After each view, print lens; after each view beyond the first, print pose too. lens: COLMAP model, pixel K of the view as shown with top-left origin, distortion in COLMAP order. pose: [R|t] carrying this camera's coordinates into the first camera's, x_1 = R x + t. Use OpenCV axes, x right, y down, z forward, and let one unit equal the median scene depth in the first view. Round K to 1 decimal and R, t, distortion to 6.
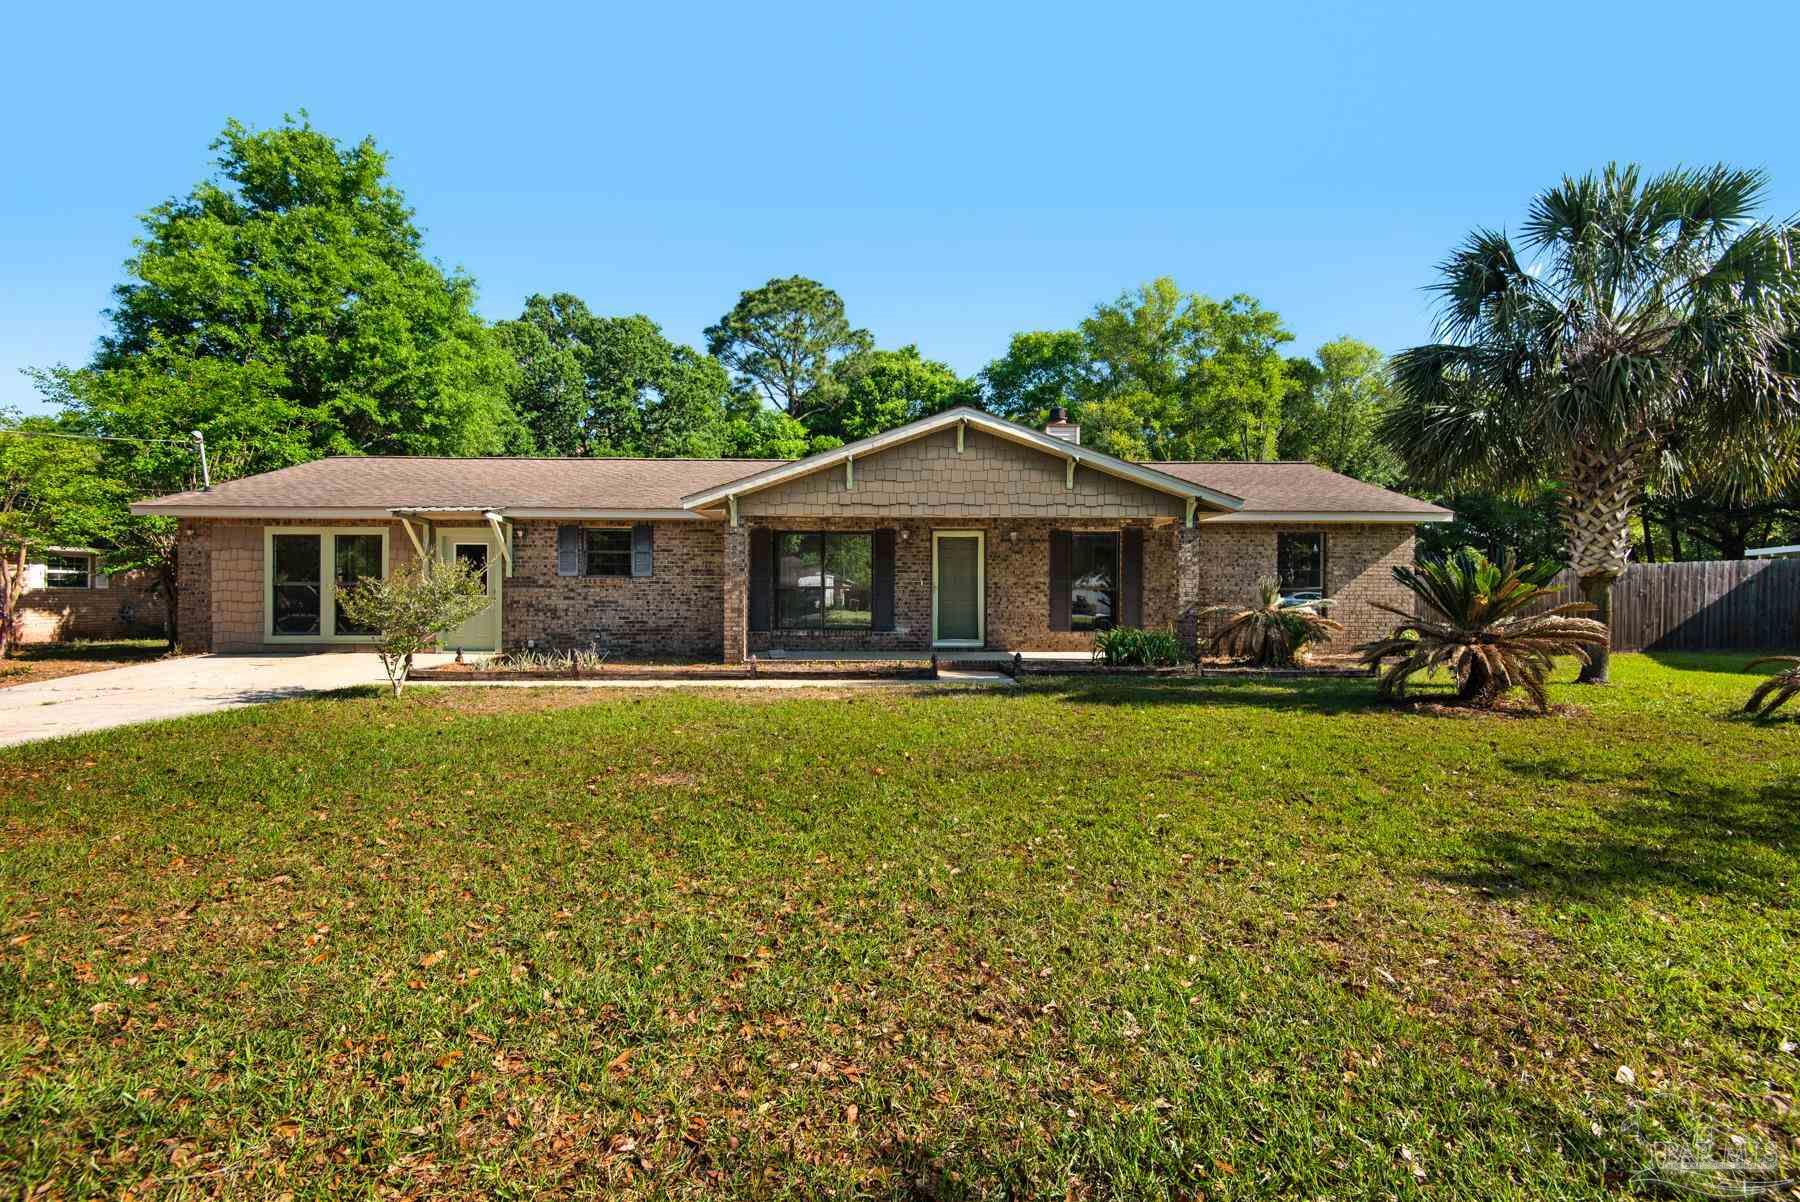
lens RADIAL K [[829.4, 0, 905.7], [0, 829.4, 600.2], [0, 0, 1]] dist [0.012180, -0.009635]
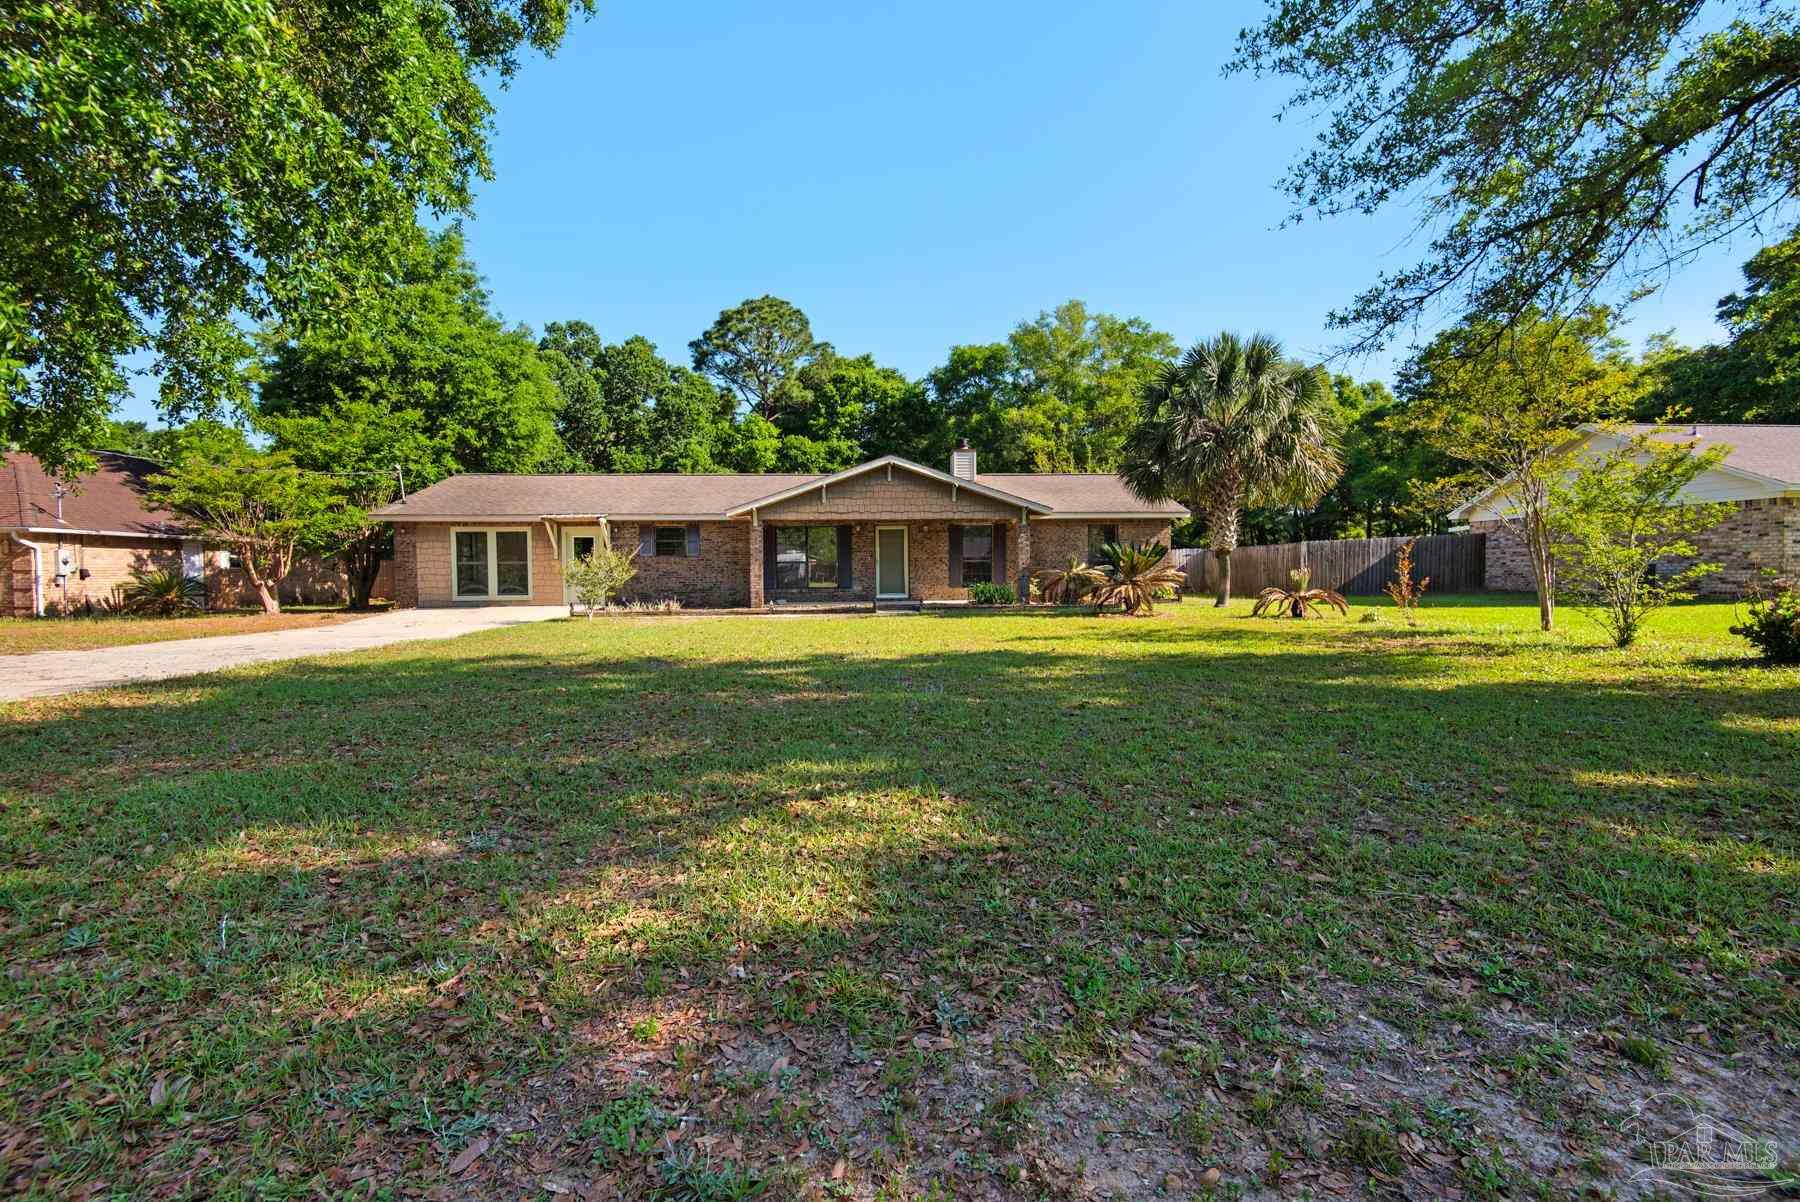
lens RADIAL K [[829.4, 0, 903.0], [0, 829.4, 599.0], [0, 0, 1]] dist [0.012180, -0.009635]
pose [[0.999071, -0.012942, 0.041103, 0.012851], [0.011708, 0.999478, 0.030115, 0.006913], [-0.041471, -0.029606, 0.998701, -0.426230]]
